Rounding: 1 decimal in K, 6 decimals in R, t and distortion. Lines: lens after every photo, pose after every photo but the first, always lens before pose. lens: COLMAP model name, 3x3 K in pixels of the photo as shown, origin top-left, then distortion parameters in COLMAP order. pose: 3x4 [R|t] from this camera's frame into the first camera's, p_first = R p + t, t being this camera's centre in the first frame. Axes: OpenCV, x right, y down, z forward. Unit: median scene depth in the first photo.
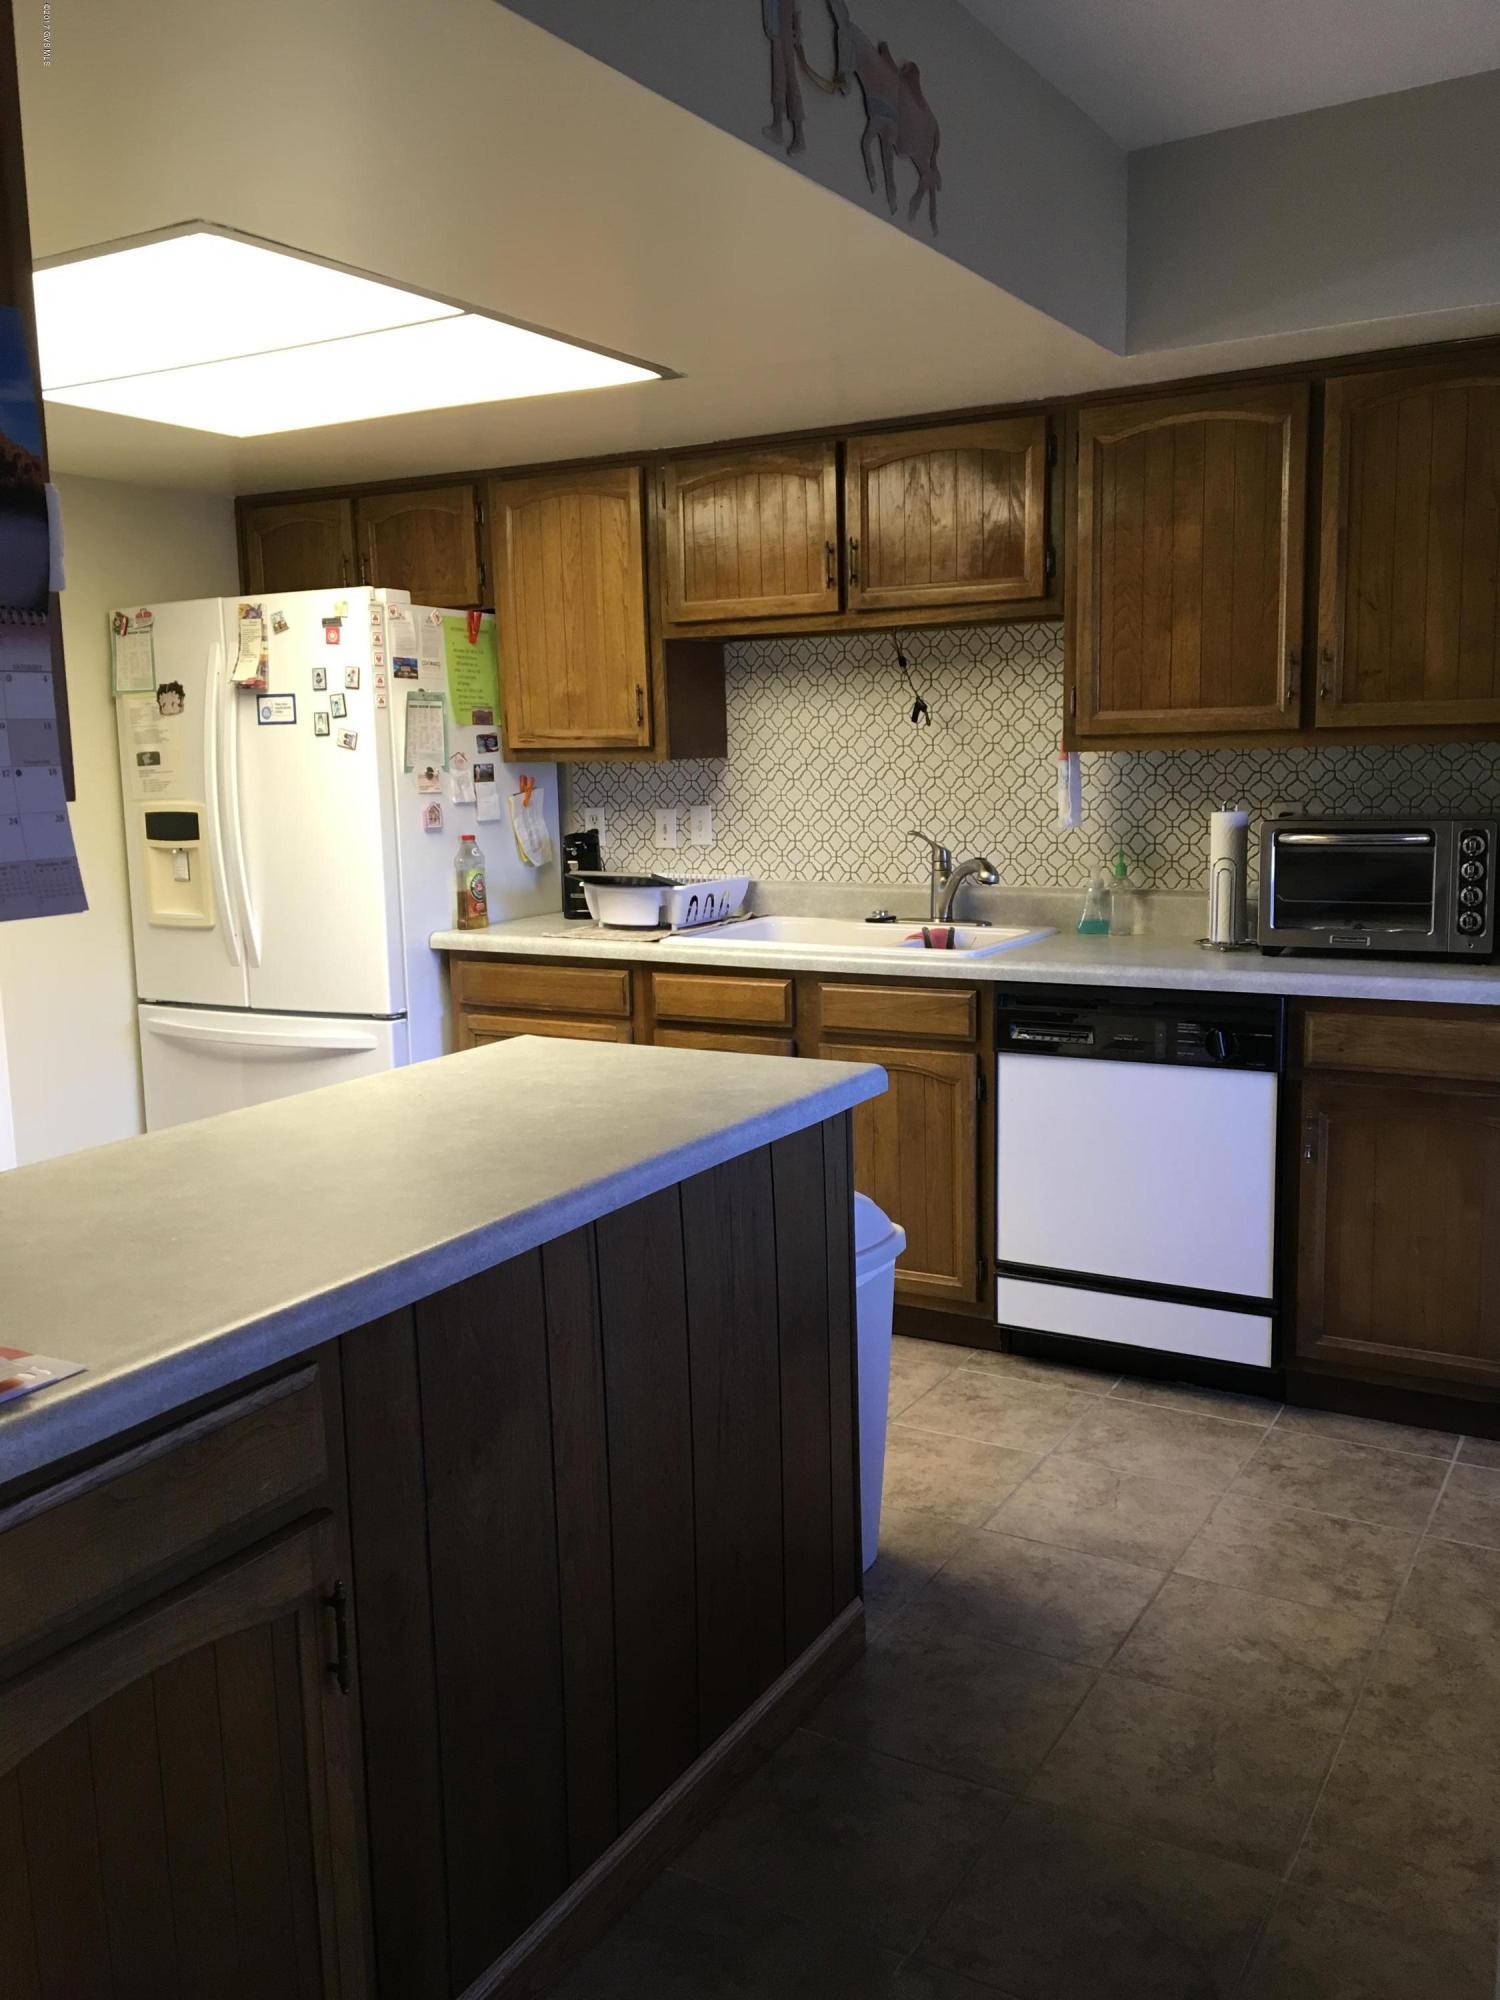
lens RADIAL K [[1697.8, 0, 750.0], [0, 1697.8, 1000.0], [0, 0, 1]] dist [0.099617, -0.124573]
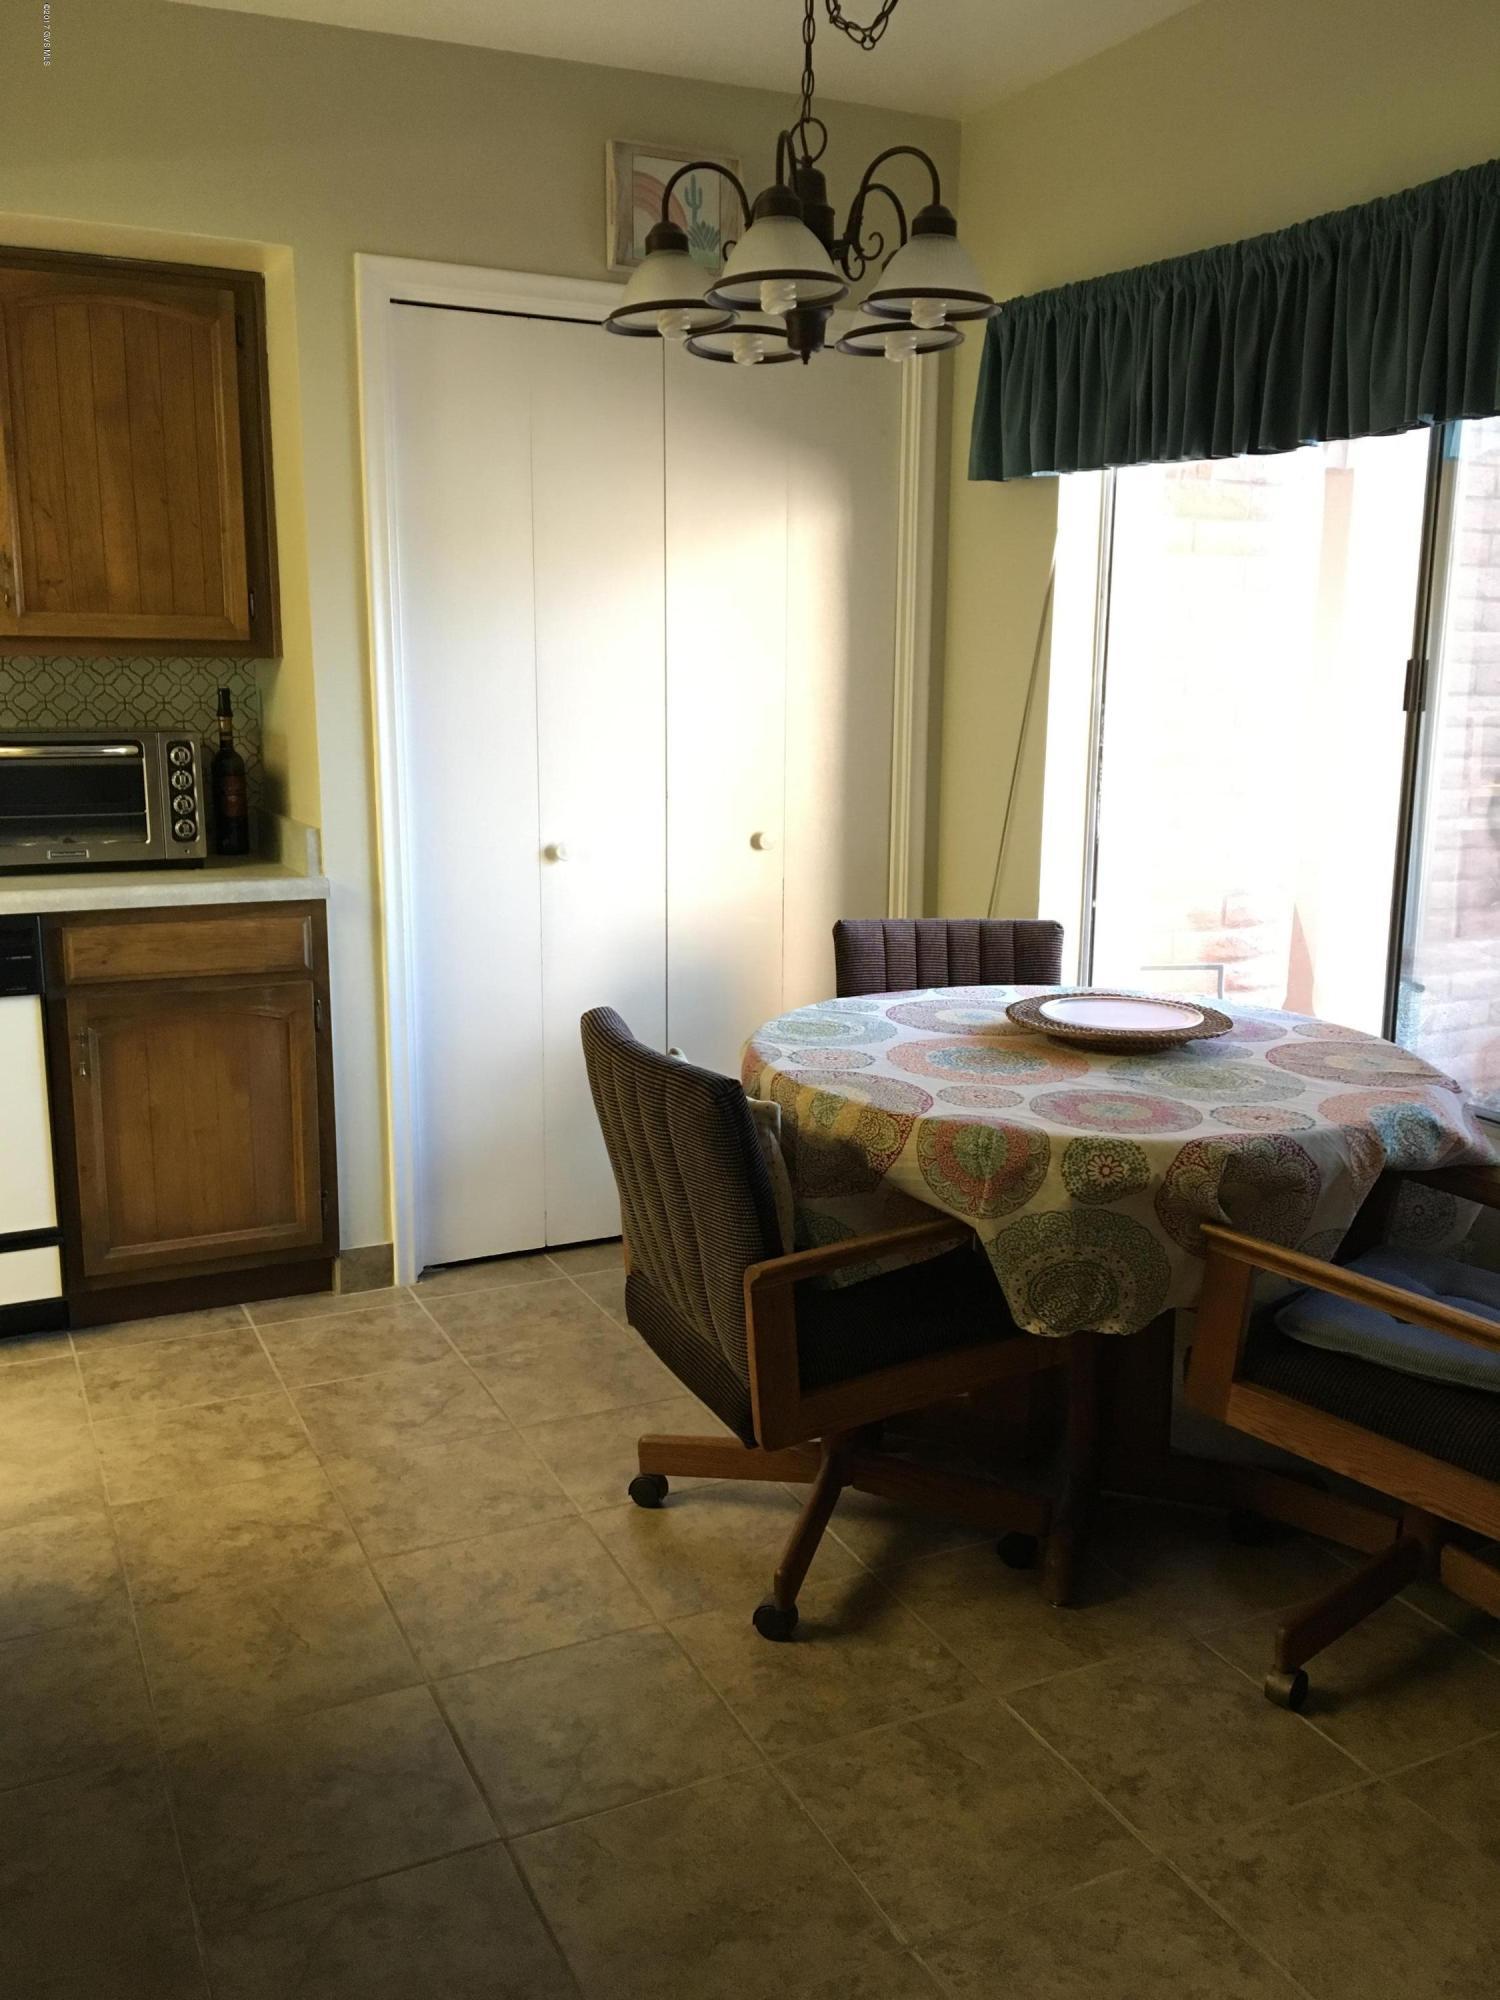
lens RADIAL K [[1697.8, 0, 750.0], [0, 1697.8, 1000.0], [0, 0, 1]] dist [0.099617, -0.124573]
pose [[0.569520, -0.133854, 0.811006, -0.254303], [0.102736, 0.990507, 0.091335, -0.002012], [-0.815532, 0.031303, 0.577865, 0.113773]]
